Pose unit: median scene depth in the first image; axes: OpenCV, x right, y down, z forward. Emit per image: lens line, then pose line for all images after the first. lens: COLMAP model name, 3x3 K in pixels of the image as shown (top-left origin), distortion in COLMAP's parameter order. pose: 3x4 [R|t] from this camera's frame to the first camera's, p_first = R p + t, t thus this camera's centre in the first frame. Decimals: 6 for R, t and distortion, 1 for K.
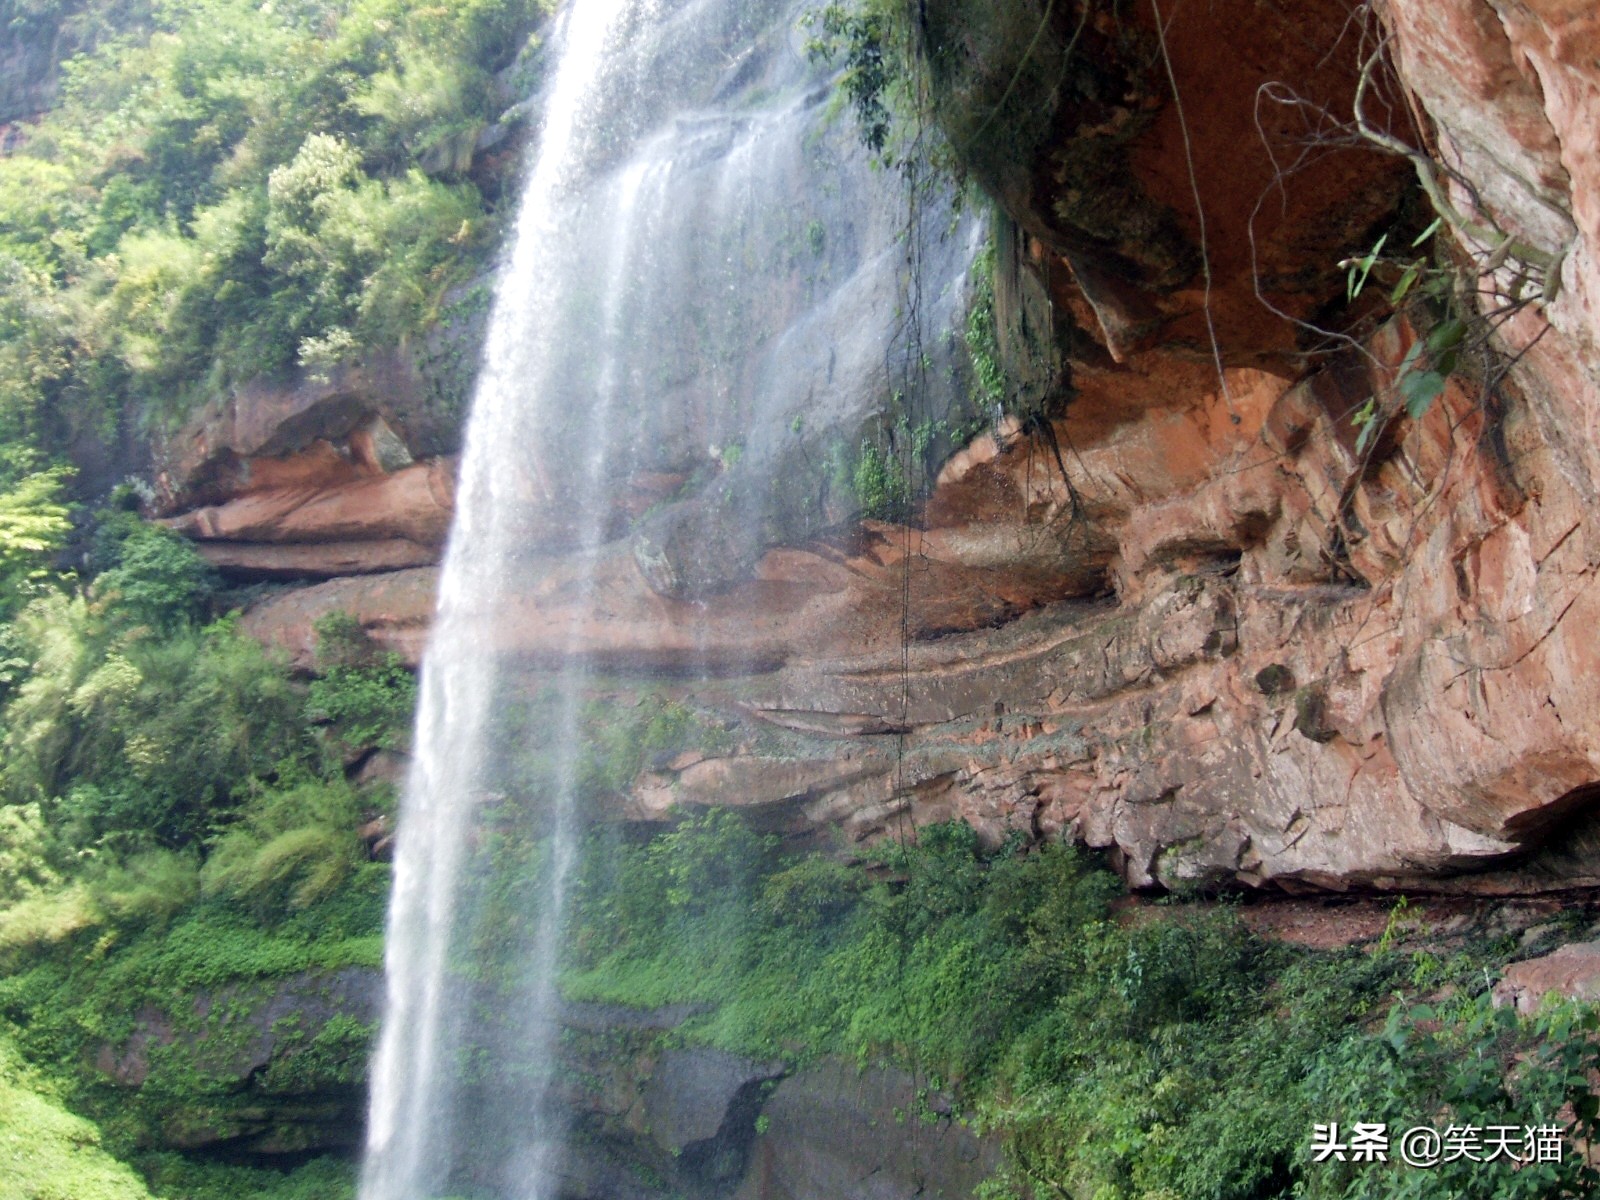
lens RADIAL K [[1774.8, 0, 800.0], [0, 1774.8, 600.0], [0, 0, 1]] dist [-0.153934, 0.178169]
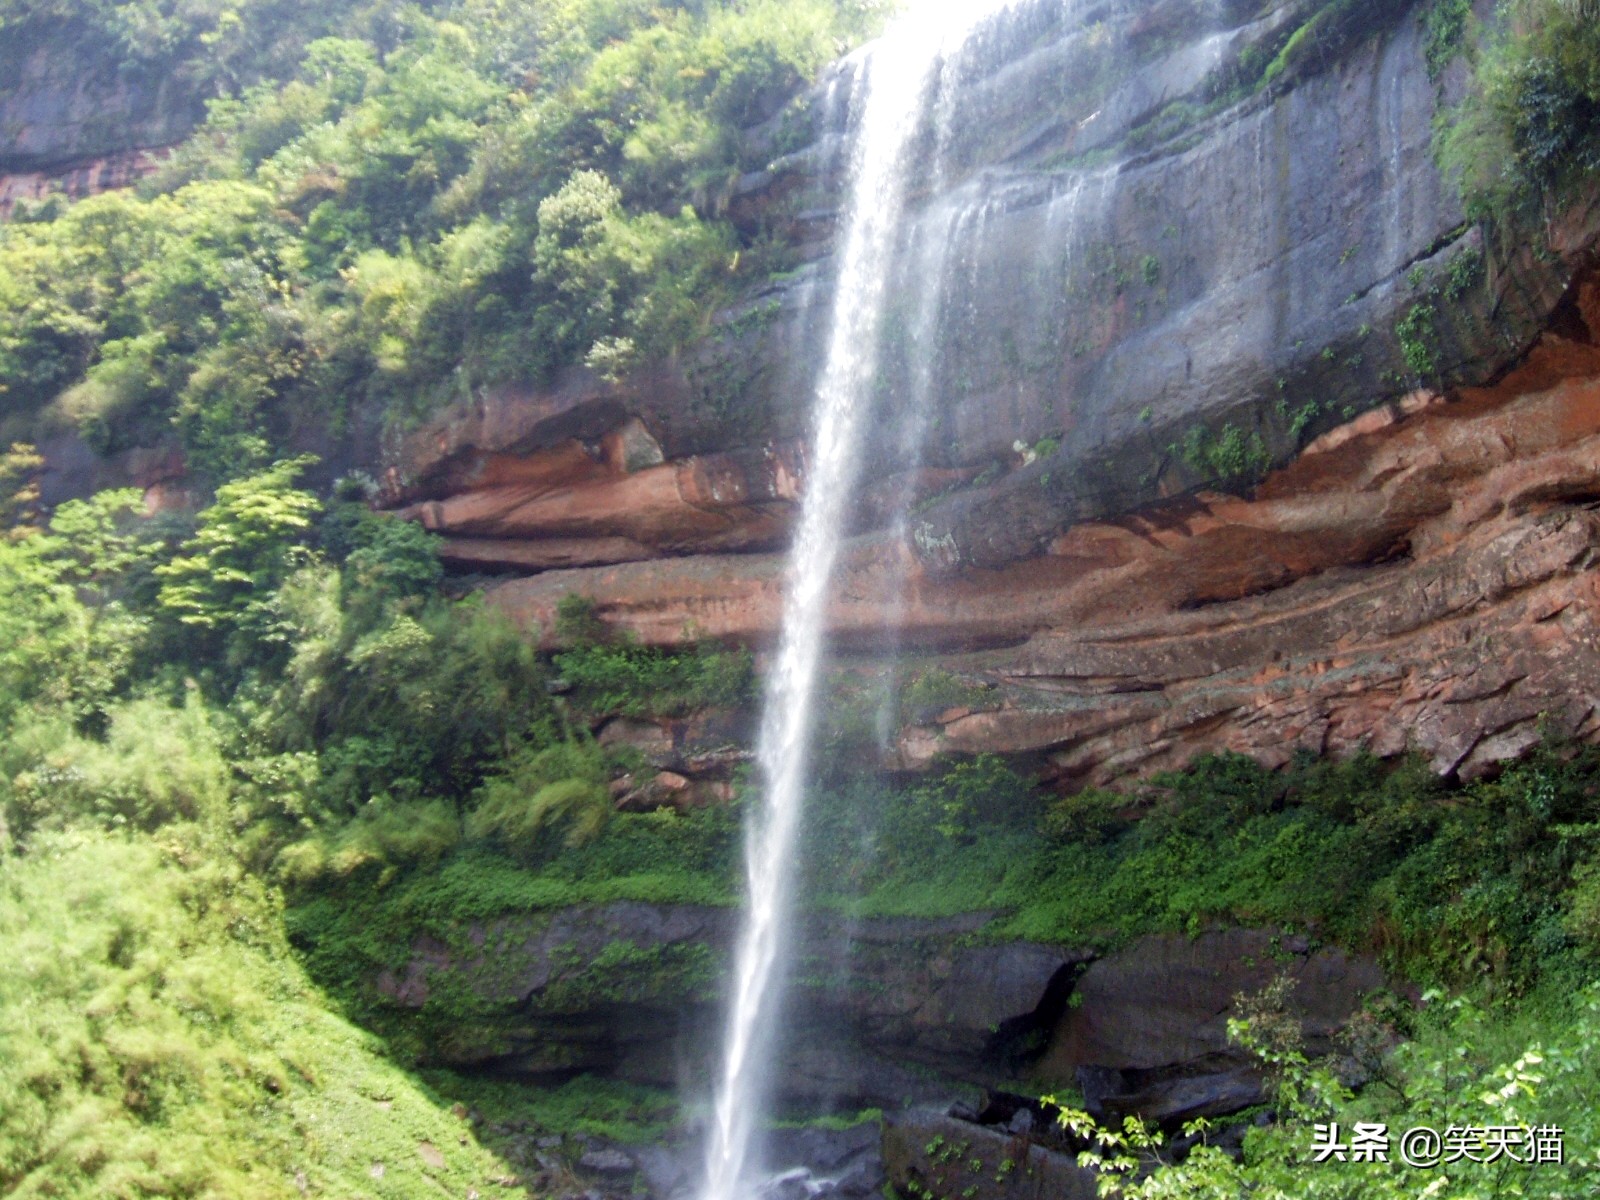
lens RADIAL K [[1774.8, 0, 800.0], [0, 1774.8, 600.0], [0, 0, 1]] dist [-0.153934, 0.178169]
pose [[0.993147, 0.041796, 0.109143, -0.274519], [-0.034612, 0.997158, -0.066916, 0.089882], [-0.111630, 0.062679, 0.991771, -0.141169]]
